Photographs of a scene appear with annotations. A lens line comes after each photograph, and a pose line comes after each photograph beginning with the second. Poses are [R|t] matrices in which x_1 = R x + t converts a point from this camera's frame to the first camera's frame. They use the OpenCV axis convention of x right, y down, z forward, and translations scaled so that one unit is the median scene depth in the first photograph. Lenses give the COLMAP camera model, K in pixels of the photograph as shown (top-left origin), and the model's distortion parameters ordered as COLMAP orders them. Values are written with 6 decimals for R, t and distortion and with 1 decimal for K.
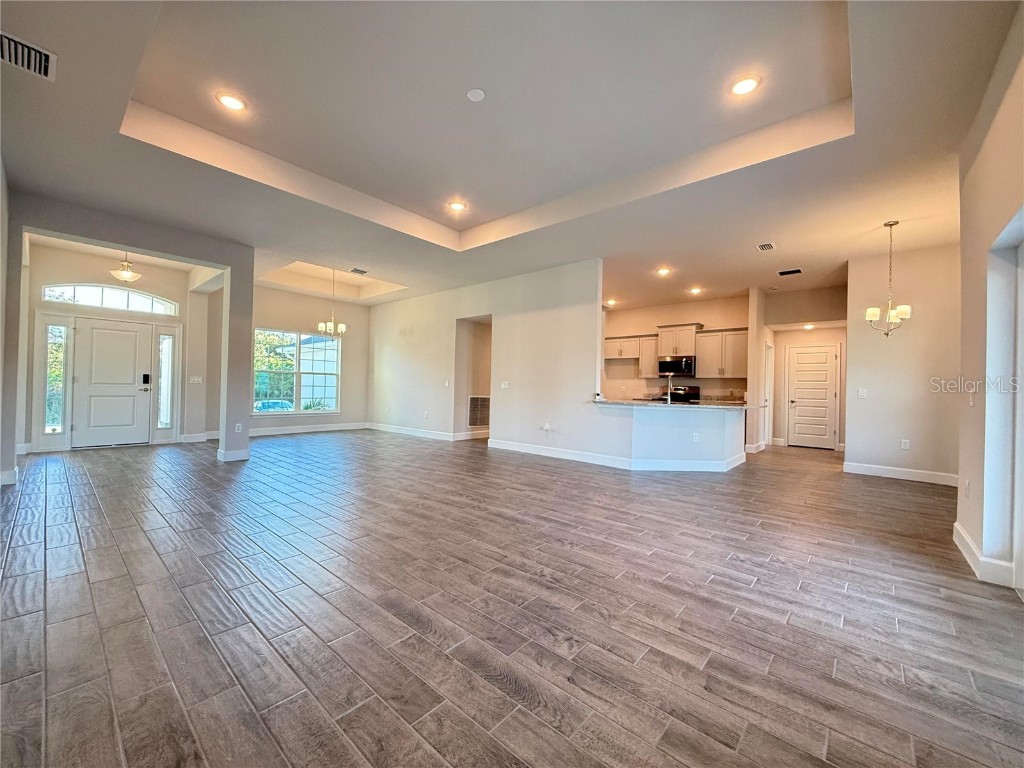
lens RADIAL K [[407.4, 0, 512.0], [0, 407.4, 384.0], [0, 0, 1]] dist [0.000362, -0.004820]
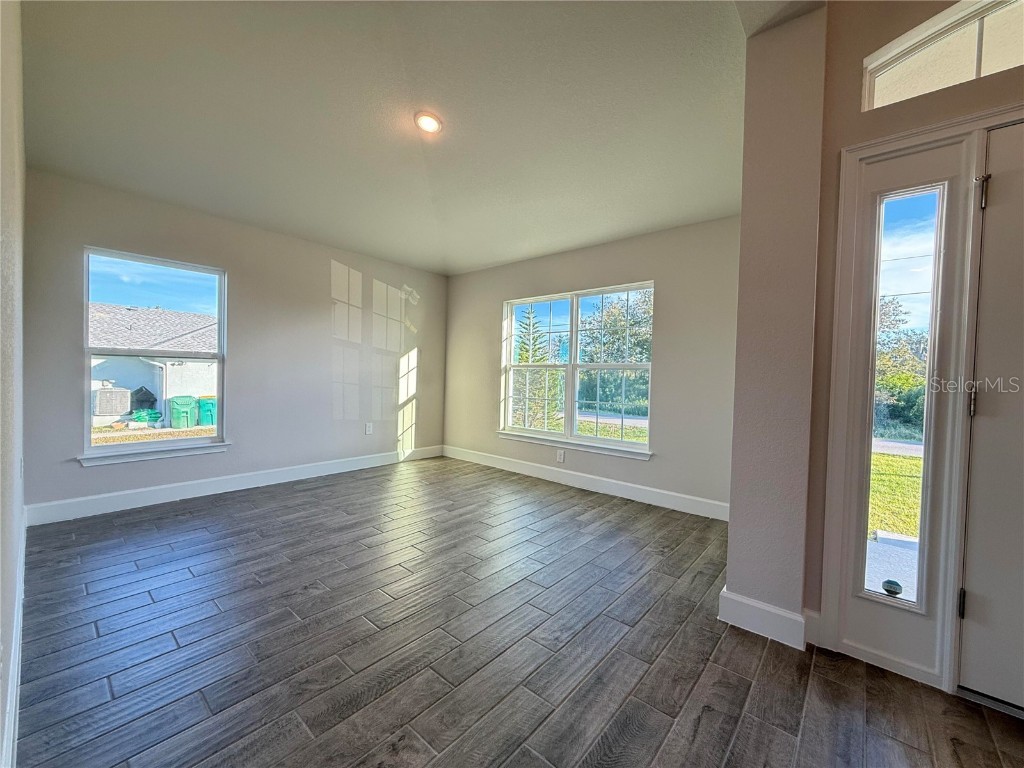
lens RADIAL K [[407.4, 0, 512.0], [0, 407.4, 384.0], [0, 0, 1]] dist [0.000362, -0.004820]
pose [[0.006857, 0.002203, -0.999974, -0.775118], [-0.014867, 0.999887, 0.002101, -0.016368], [0.999866, 0.014852, 0.006889, 0.665124]]
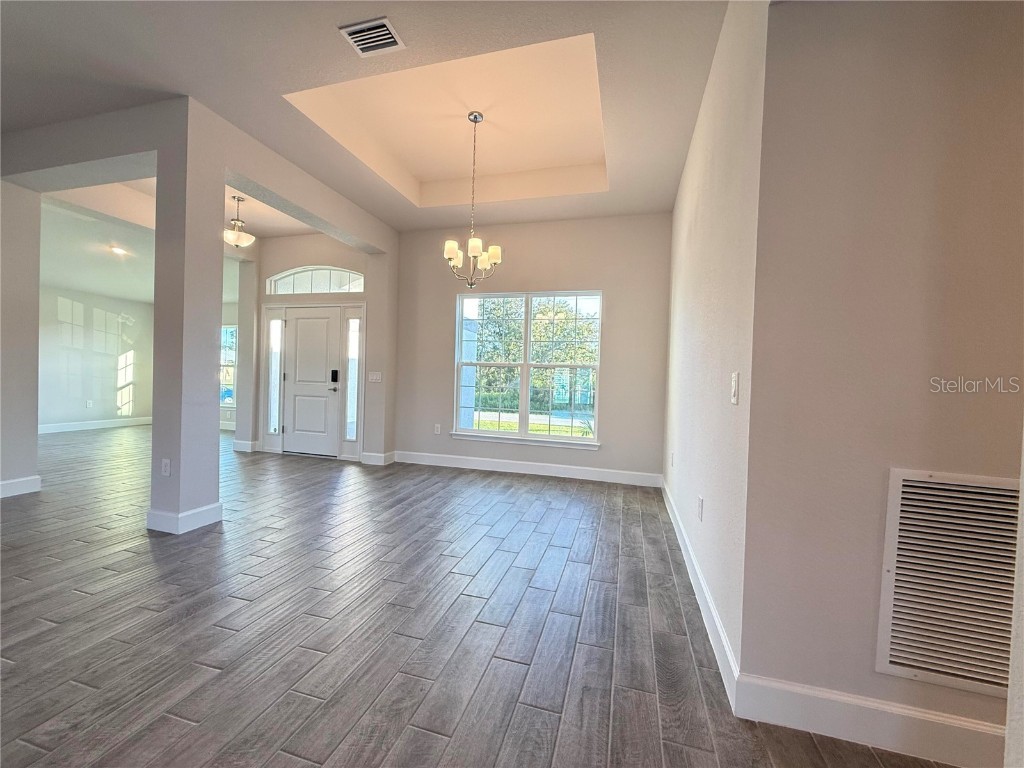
lens RADIAL K [[407.4, 0, 512.0], [0, 407.4, 384.0], [0, 0, 1]] dist [0.000362, -0.004820]
pose [[0.426064, 0.007932, -0.904658, -0.034068], [-0.017741, 0.999843, 0.000411, -0.003343], [0.904519, 0.015874, 0.426138, 0.978116]]
